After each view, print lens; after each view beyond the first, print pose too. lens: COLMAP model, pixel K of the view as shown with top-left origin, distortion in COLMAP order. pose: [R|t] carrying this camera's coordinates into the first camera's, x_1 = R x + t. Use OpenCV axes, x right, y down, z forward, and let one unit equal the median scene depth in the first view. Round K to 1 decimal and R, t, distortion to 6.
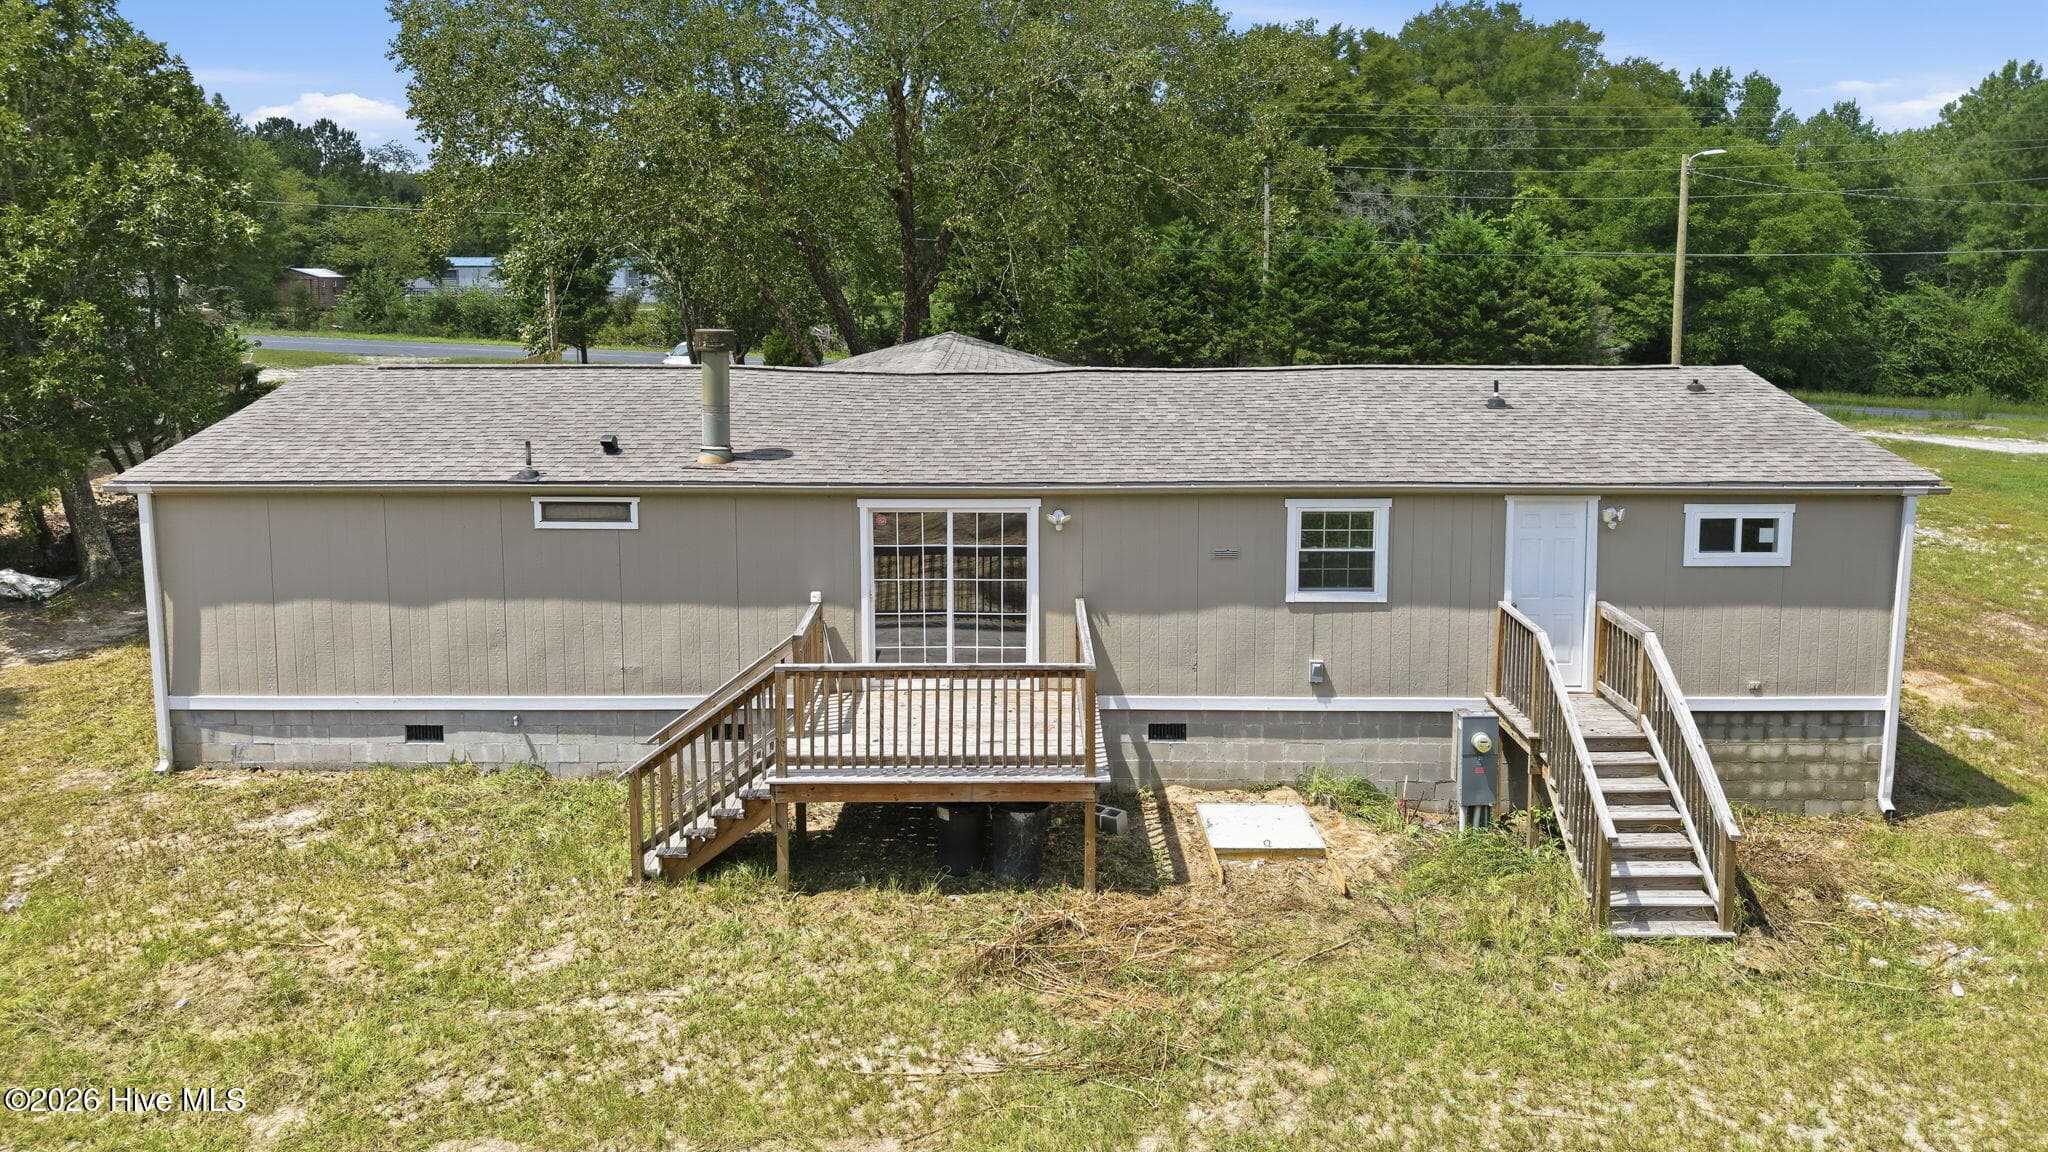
lens RADIAL K [[1427.4, 0, 1026.2], [0, 1427.4, 378.4], [0, 0, 1]] dist [0.007860, -0.004471]
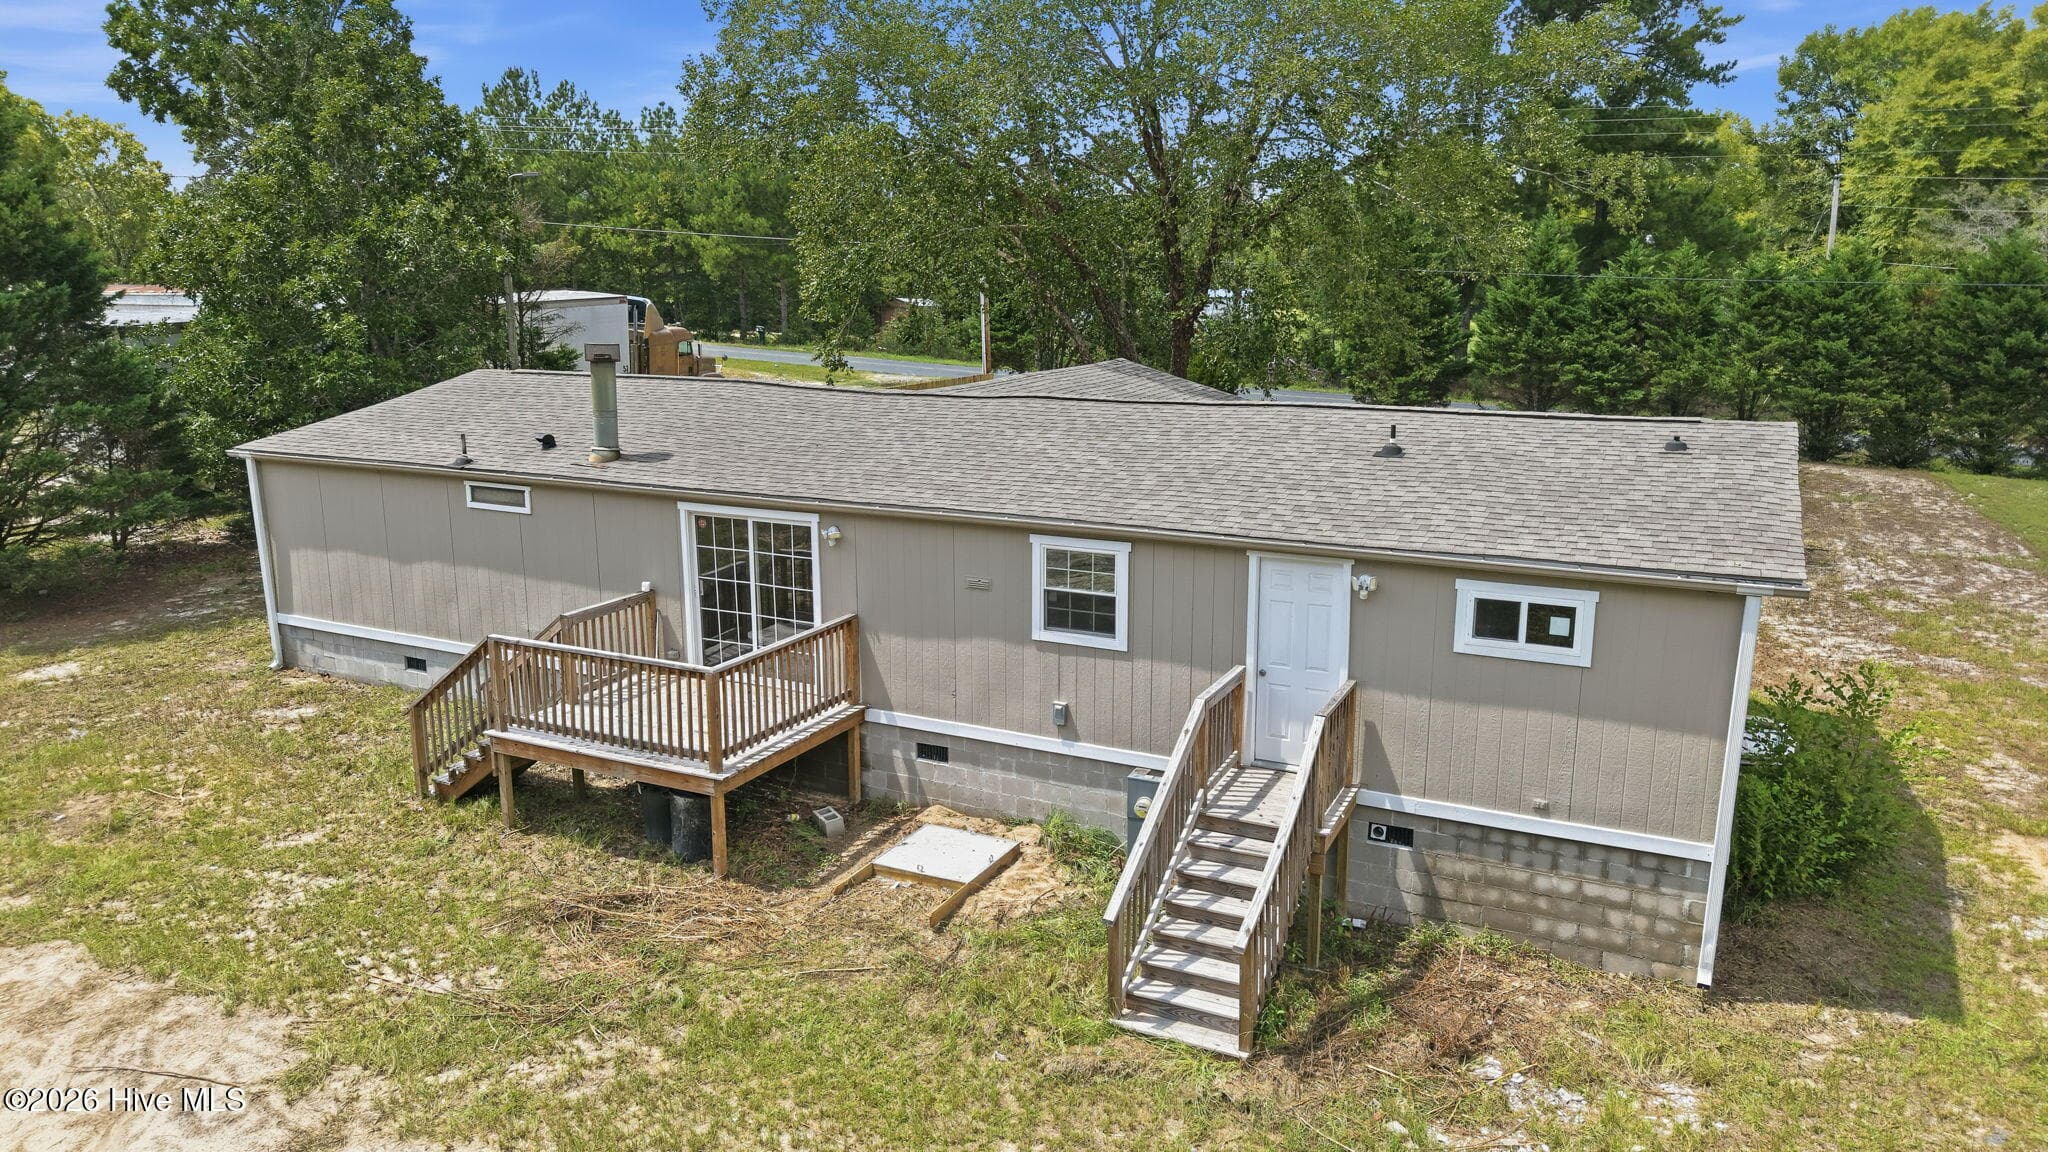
lens RADIAL K [[1385.3, 0, 1034.6], [0, 1385.3, 557.0], [0, 0, 1]] dist [0.023782, -0.035939]
pose [[0.896762, 0.089620, -0.433344, 0.580988], [-0.042752, 0.992242, 0.116736, -0.008624], [0.440444, -0.086158, 0.893636, 0.164497]]
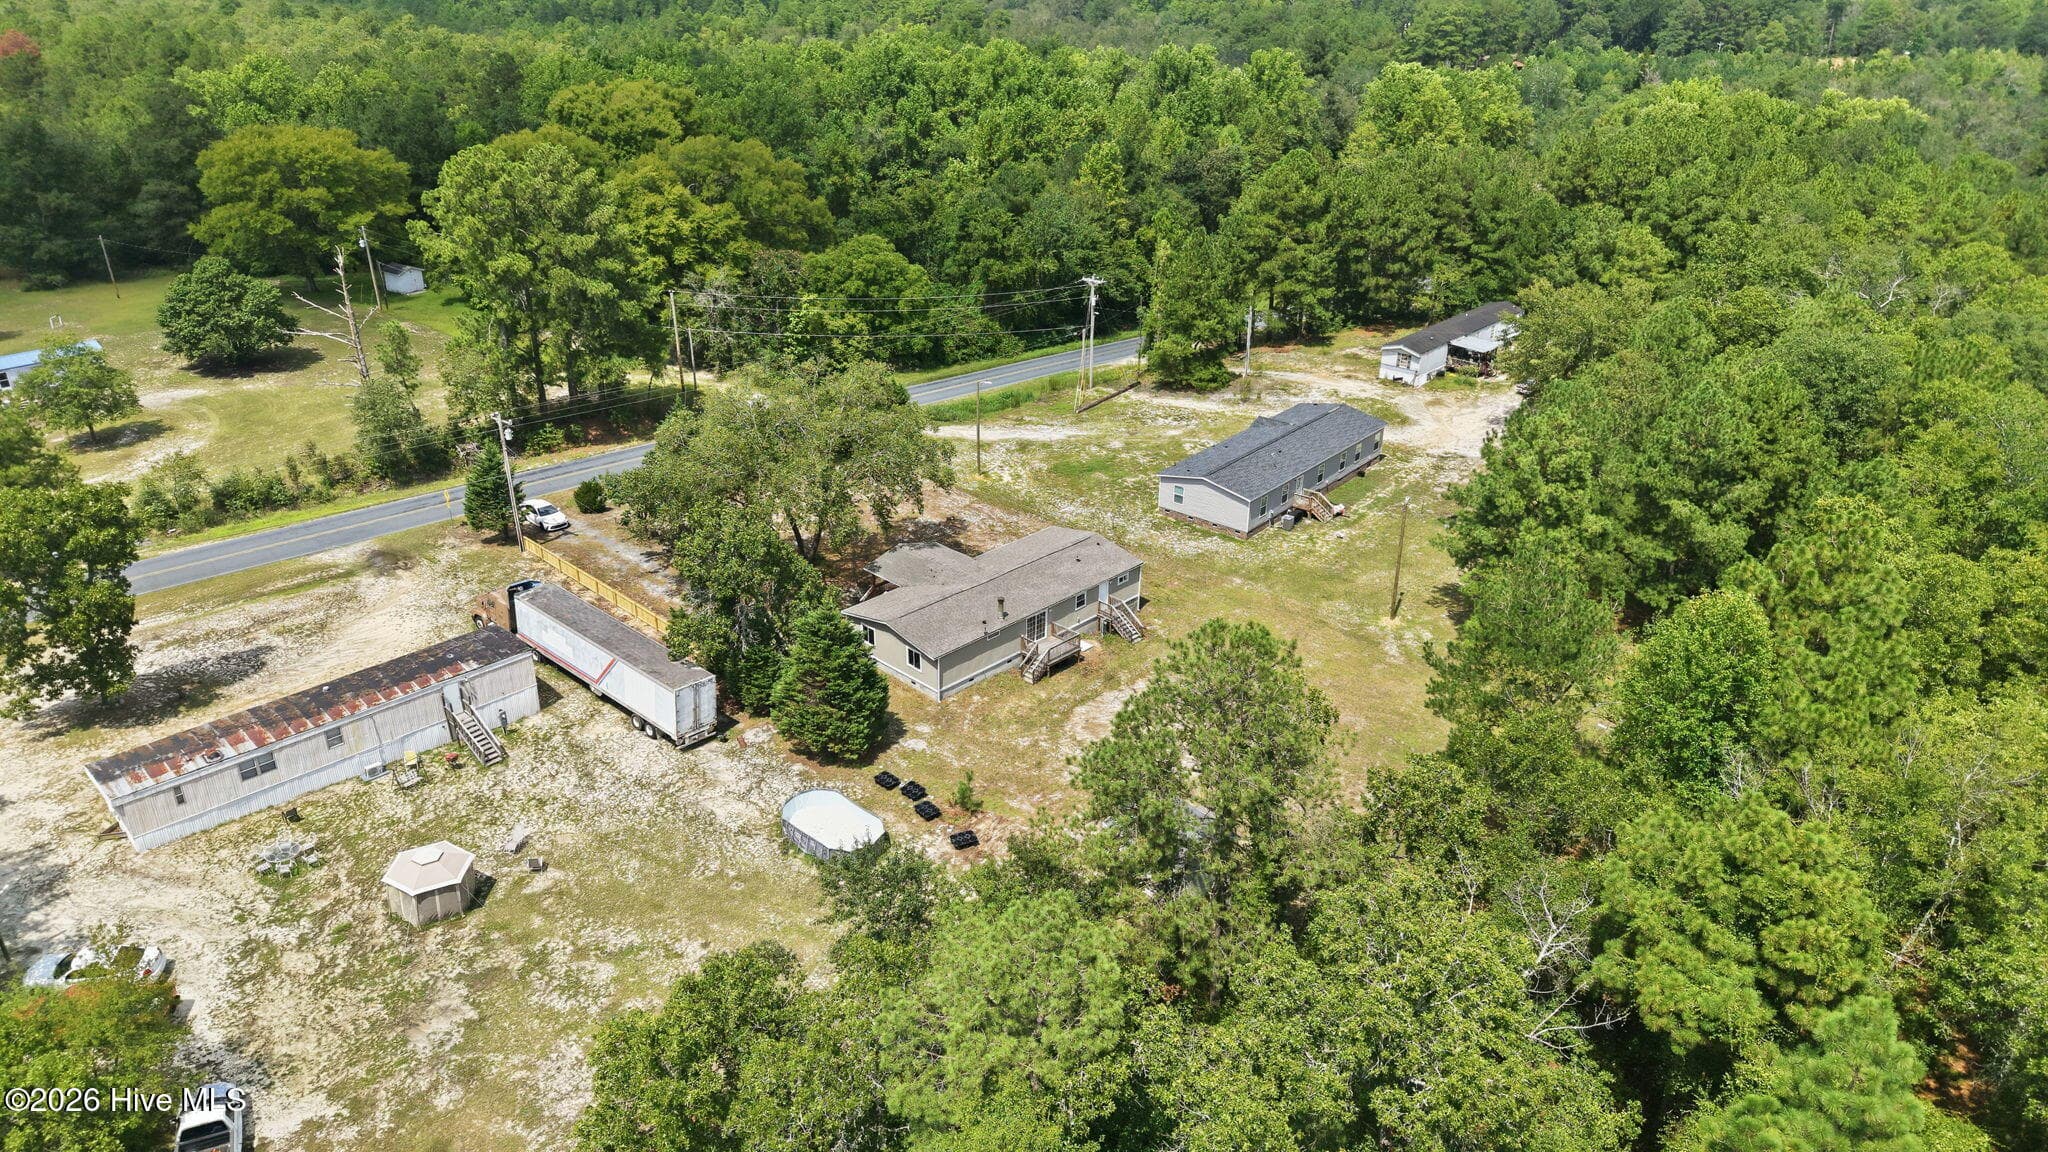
lens RADIAL K [[1385.3, 0, 1034.6], [0, 1385.3, 557.0], [0, 0, 1]] dist [0.023782, -0.035939]
pose [[0.698153, -0.283871, 0.657267, -3.737729], [0.044641, 0.933510, 0.355761, -2.154554], [-0.714556, -0.219035, 0.664405, -2.738987]]
